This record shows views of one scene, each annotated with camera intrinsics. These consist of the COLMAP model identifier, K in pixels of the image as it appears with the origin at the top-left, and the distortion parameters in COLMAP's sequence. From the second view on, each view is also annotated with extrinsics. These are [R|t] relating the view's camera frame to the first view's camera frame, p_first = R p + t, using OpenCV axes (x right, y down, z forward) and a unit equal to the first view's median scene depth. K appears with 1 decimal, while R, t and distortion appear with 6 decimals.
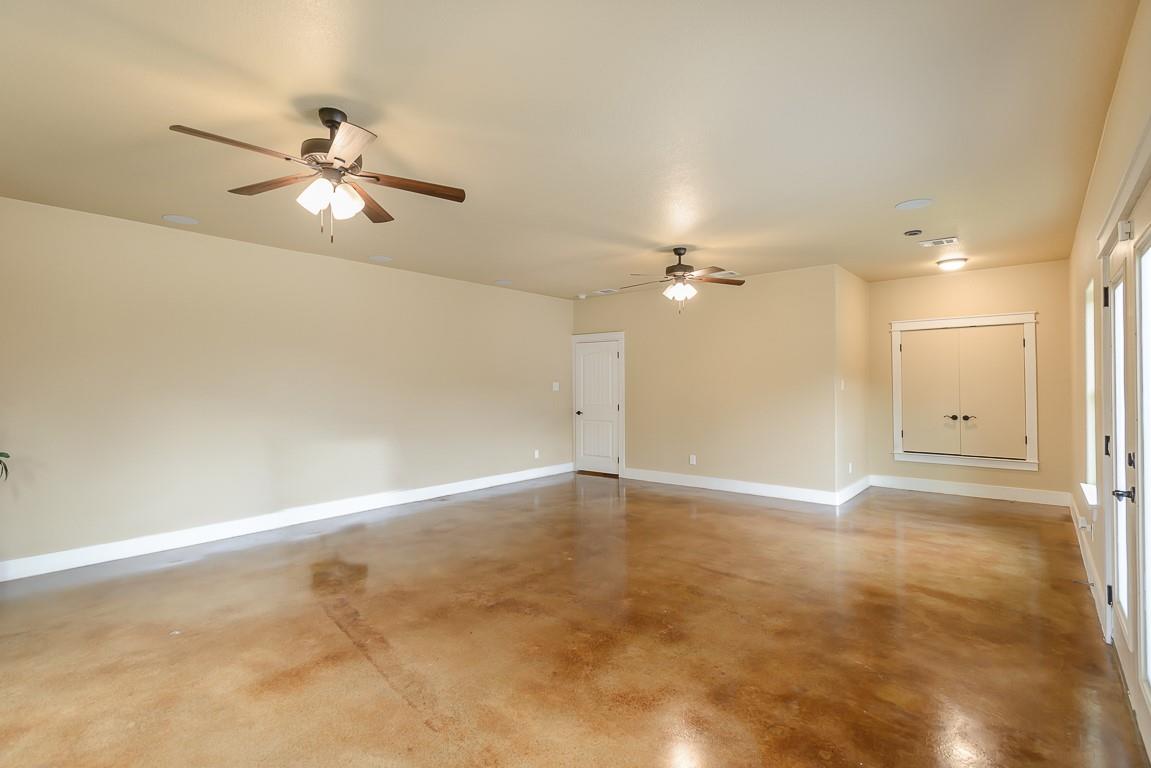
lens RADIAL K [[545.6, 0, 576.9], [0, 545.6, 382.0], [0, 0, 1]] dist [0.018263, -0.005205]
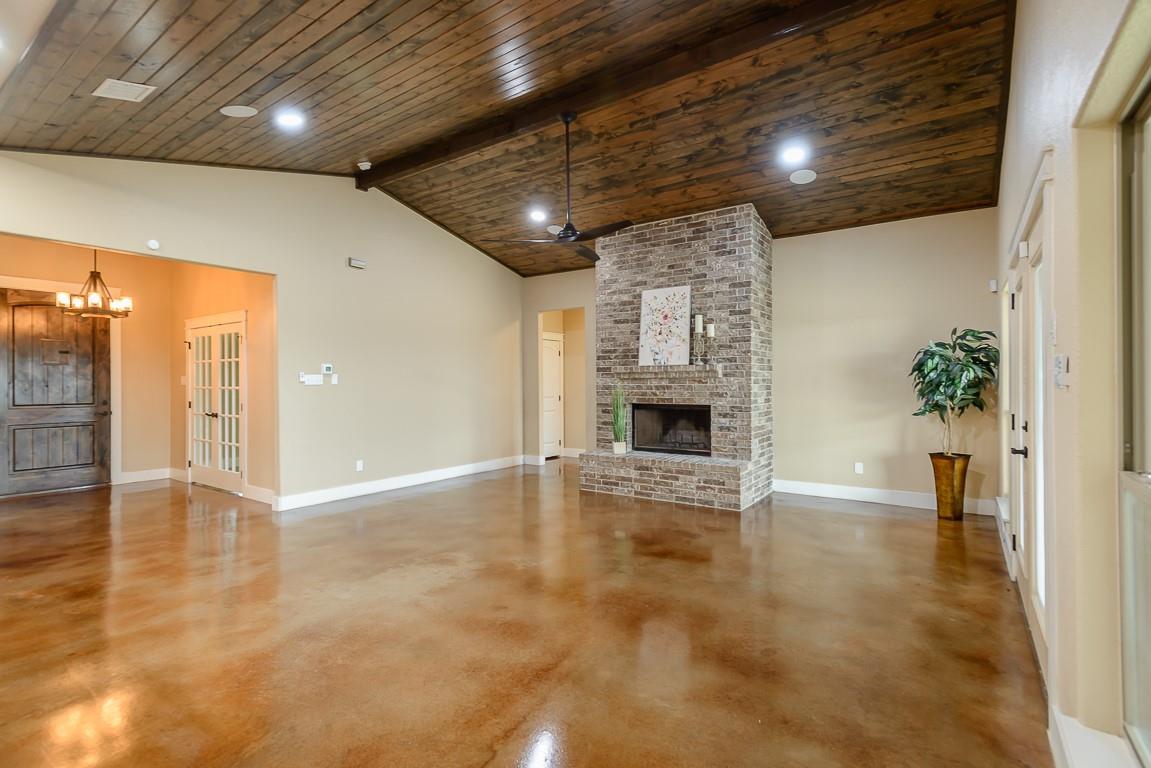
lens RADIAL K [[545.6, 0, 570.4], [0, 545.6, 382.6], [0, 0, 1]] dist [0.018263, -0.005205]
pose [[0.996857, -0.008034, 0.078813, -0.139509], [0.006407, 0.999762, 0.020873, -0.002111], [-0.078962, -0.020303, 0.996671, -0.166894]]
